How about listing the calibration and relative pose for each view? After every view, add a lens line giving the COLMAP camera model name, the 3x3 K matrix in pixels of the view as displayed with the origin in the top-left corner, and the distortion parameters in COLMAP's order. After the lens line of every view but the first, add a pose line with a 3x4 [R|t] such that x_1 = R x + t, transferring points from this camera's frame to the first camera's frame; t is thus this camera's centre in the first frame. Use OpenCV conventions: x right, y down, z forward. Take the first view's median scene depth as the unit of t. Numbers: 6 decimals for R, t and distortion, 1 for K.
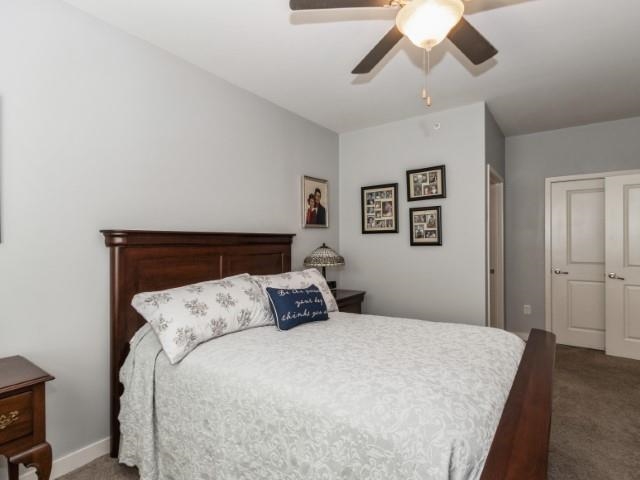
lens RADIAL K [[319.4, 0, 320.0], [0, 319.4, 240.0], [0, 0, 1]] dist [0.000382, 0.000030]
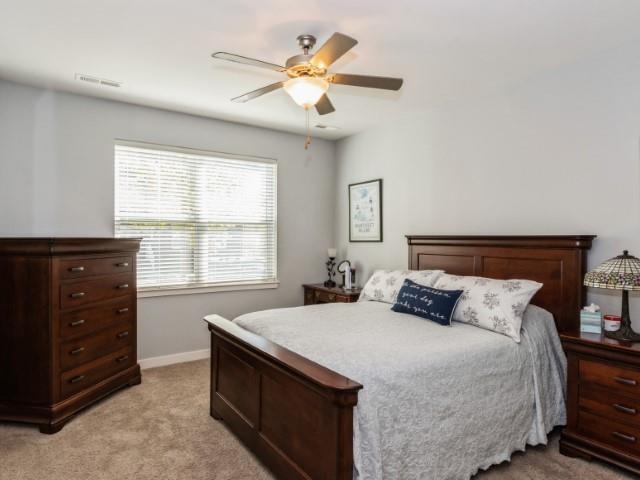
lens RADIAL K [[411.6, 0, 320.0], [0, 411.6, 240.0], [0, 0, 1]] dist [-0.002439, -0.000342]
pose [[-0.305115, 0.023149, -0.952034, 1.530015], [0.012718, 0.999714, 0.020233, -0.055087], [0.952231, -0.005935, -0.305323, 1.139810]]
